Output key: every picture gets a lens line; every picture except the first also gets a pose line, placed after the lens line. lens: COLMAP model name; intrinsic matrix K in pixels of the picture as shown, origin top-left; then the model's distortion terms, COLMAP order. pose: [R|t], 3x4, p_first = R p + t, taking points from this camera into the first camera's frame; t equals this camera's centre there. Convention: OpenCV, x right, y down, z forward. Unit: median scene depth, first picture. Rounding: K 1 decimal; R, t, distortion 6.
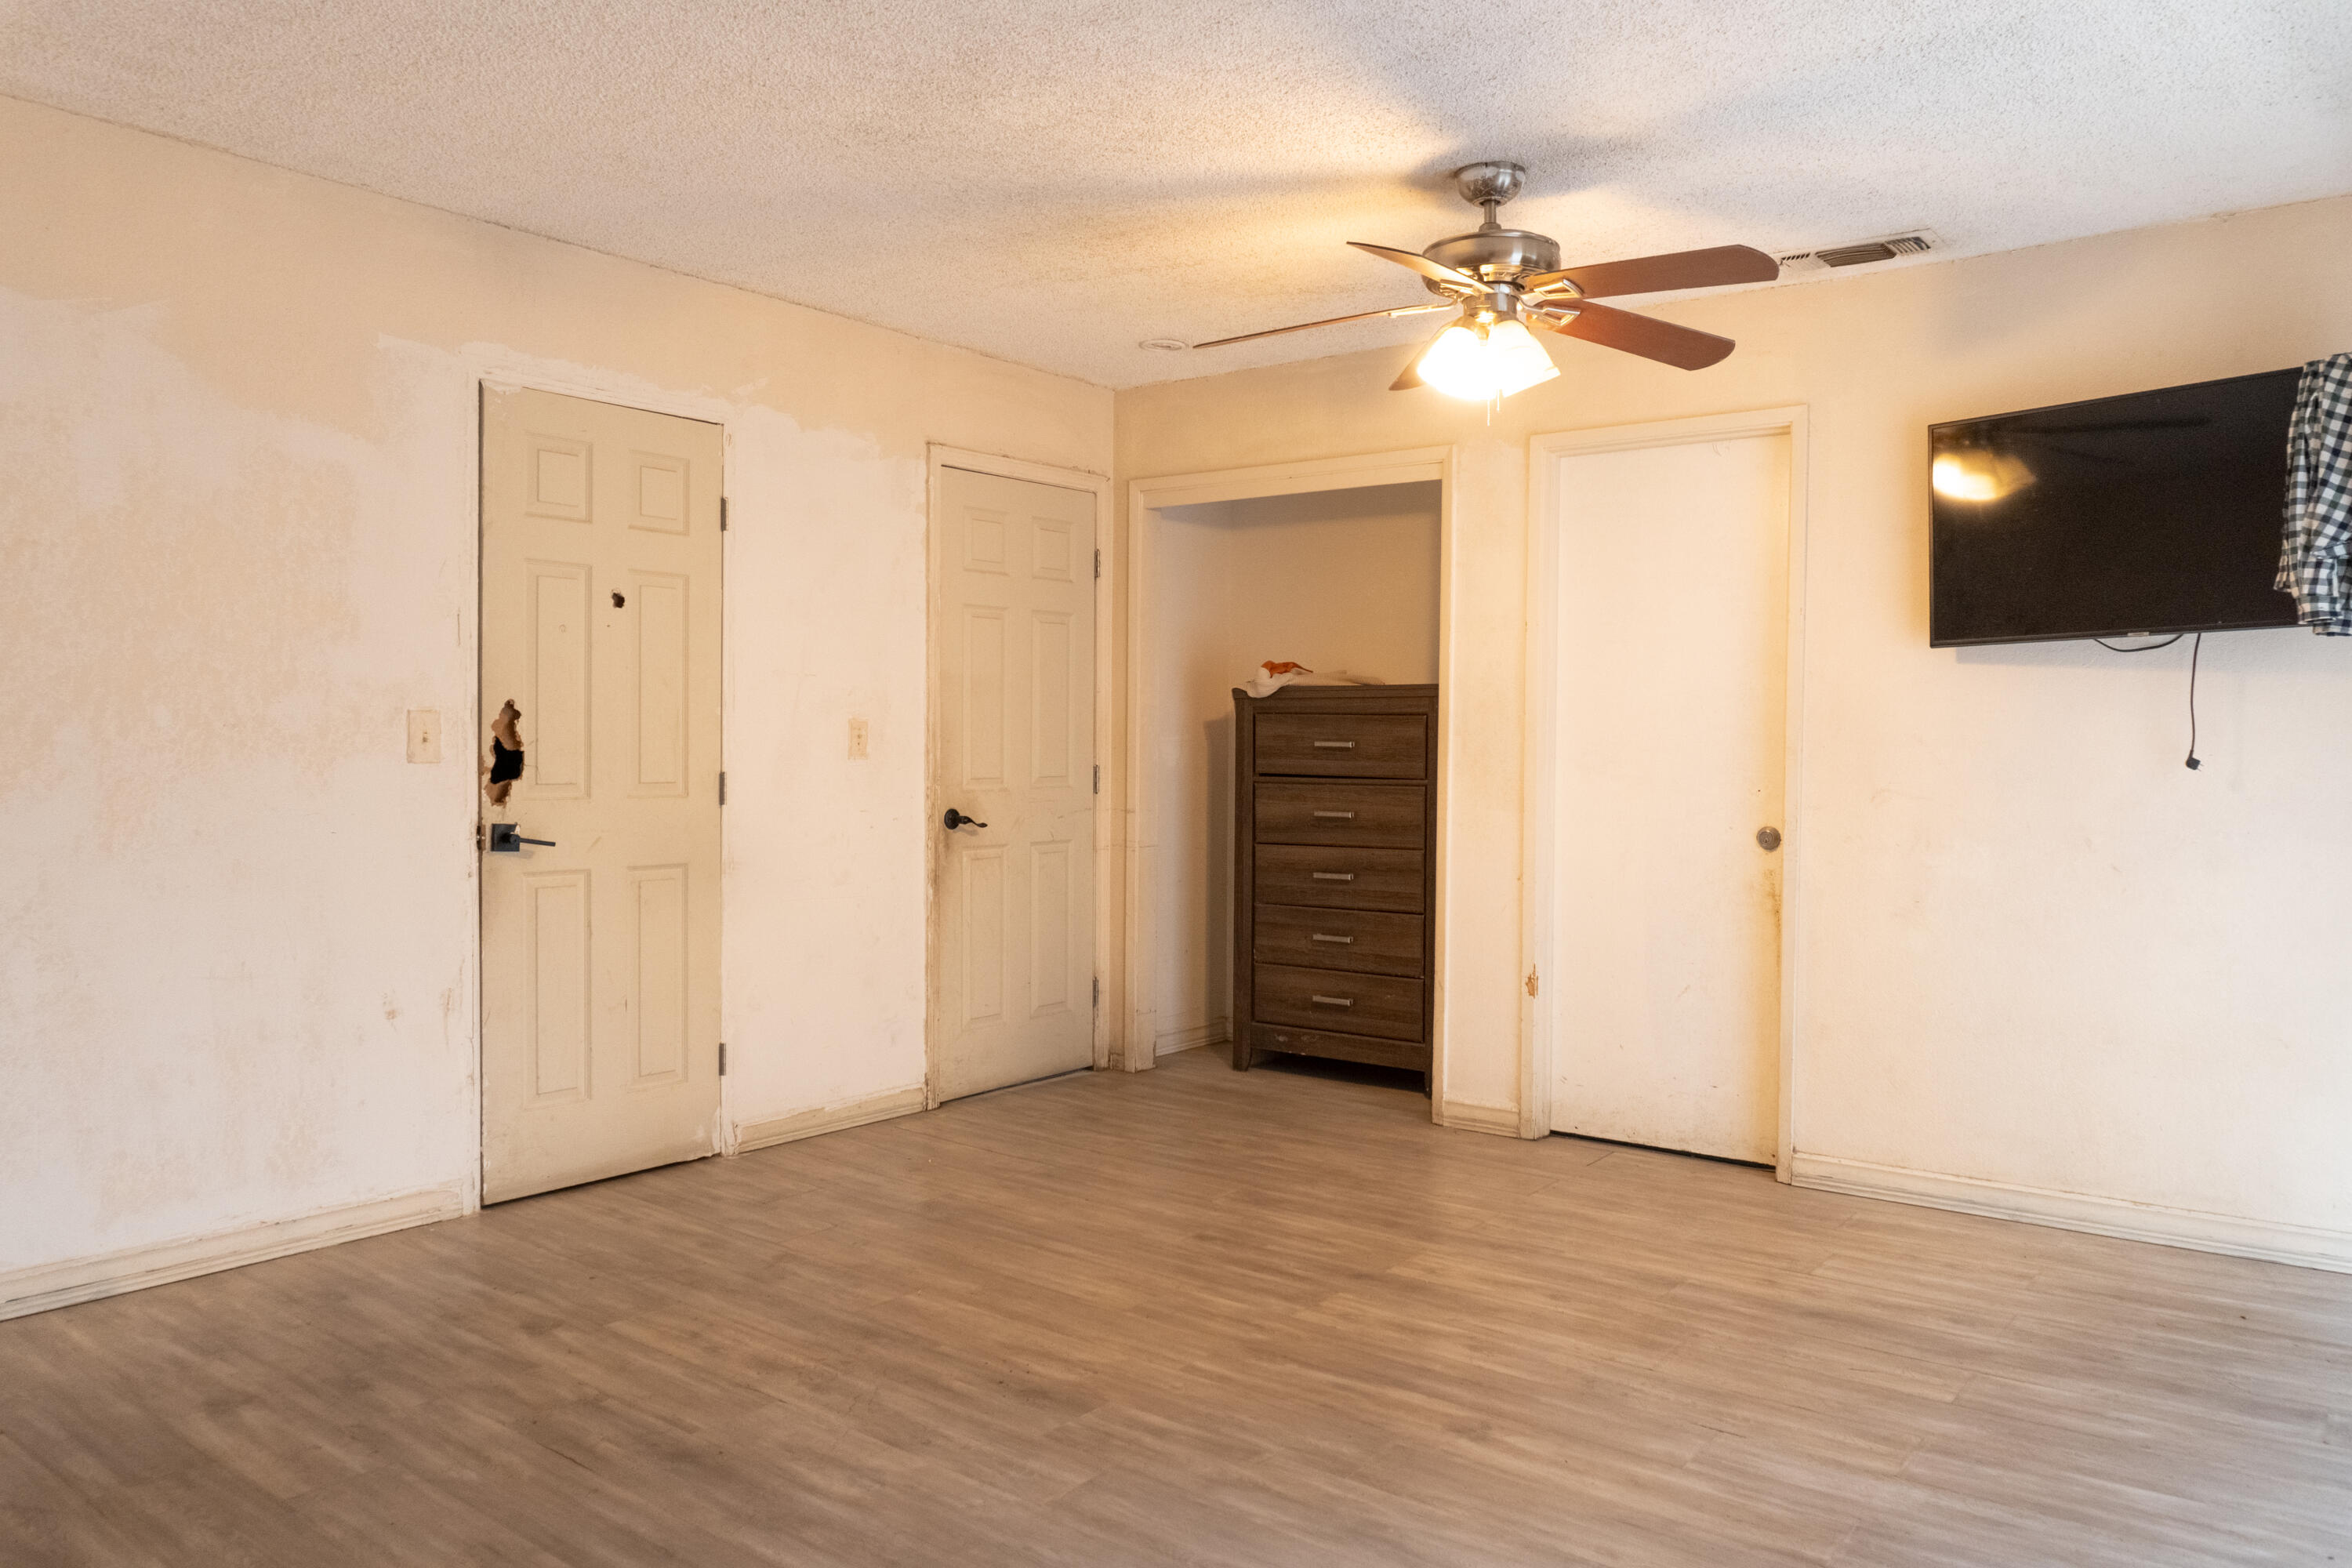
lens RADIAL K [[1565.3, 0, 1168.2], [0, 1565.3, 798.7], [0, 0, 1]] dist [-0.034229, 0.000865]
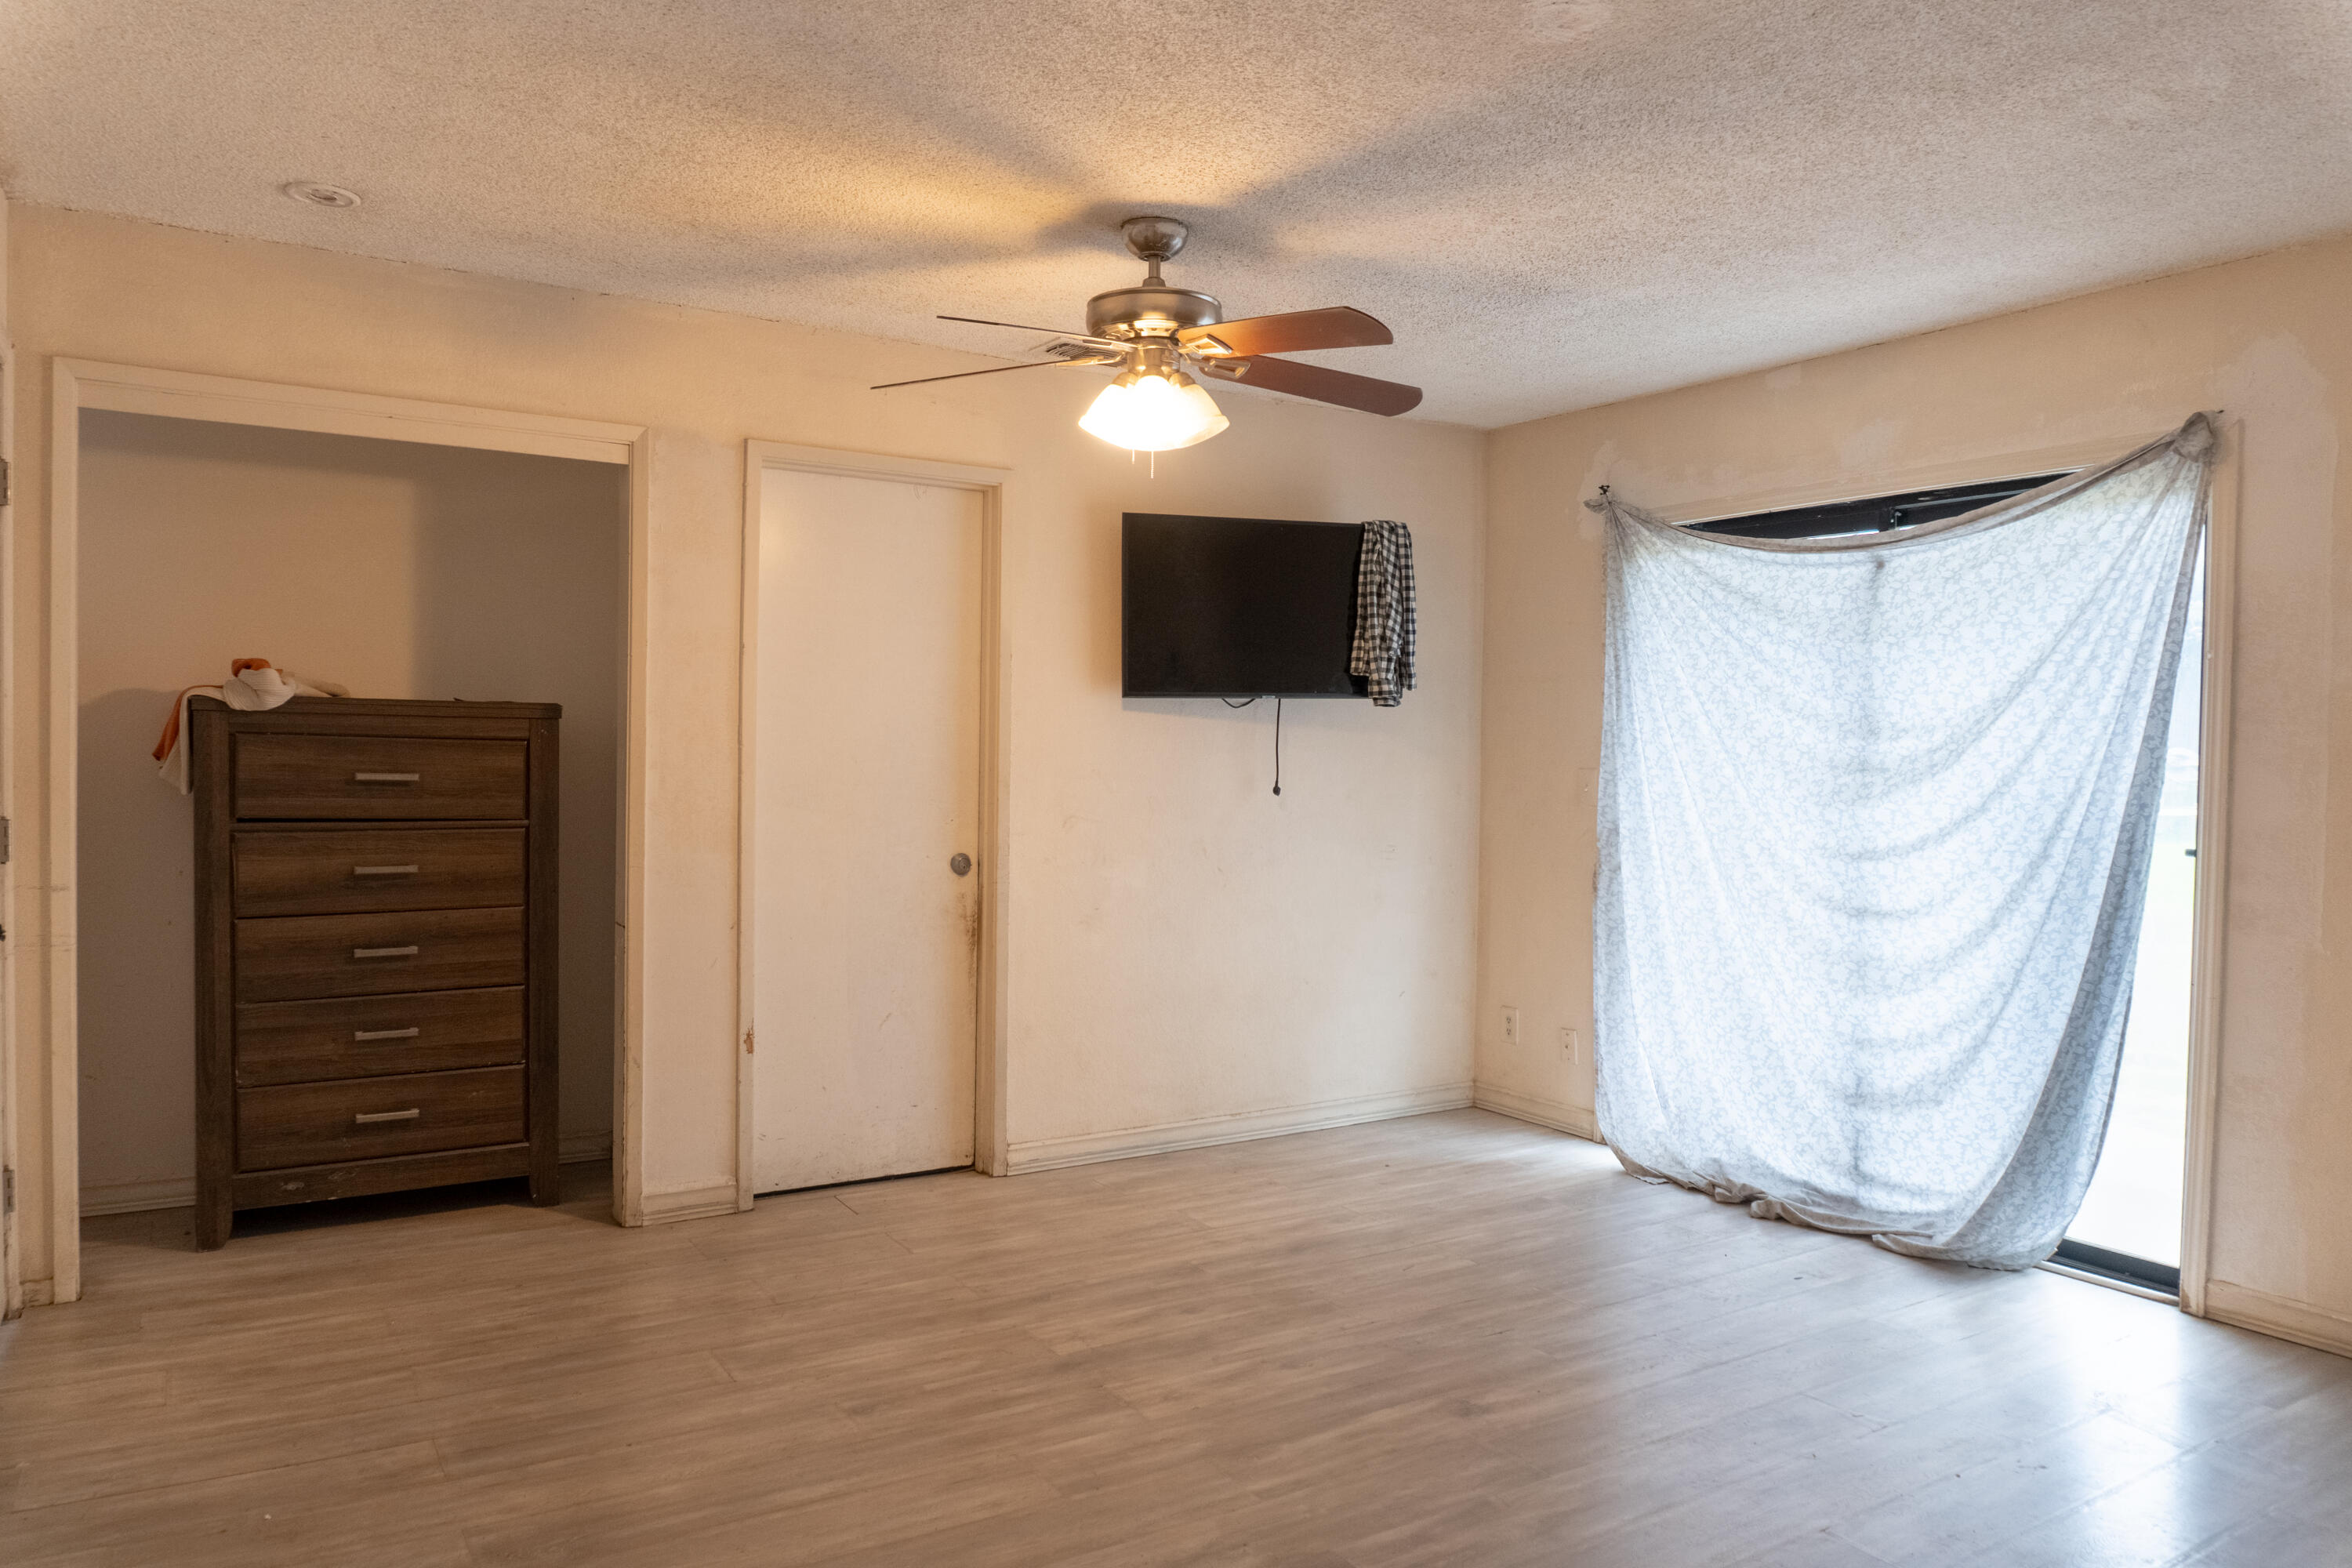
lens RADIAL K [[1565.3, 0, 1168.2], [0, 1565.3, 798.7], [0, 0, 1]] dist [-0.034229, 0.000865]
pose [[0.353643, -0.038693, 0.934580, -0.634000], [0.017186, 0.999244, 0.034867, -0.060618], [-0.935223, 0.003731, 0.354041, 0.534367]]
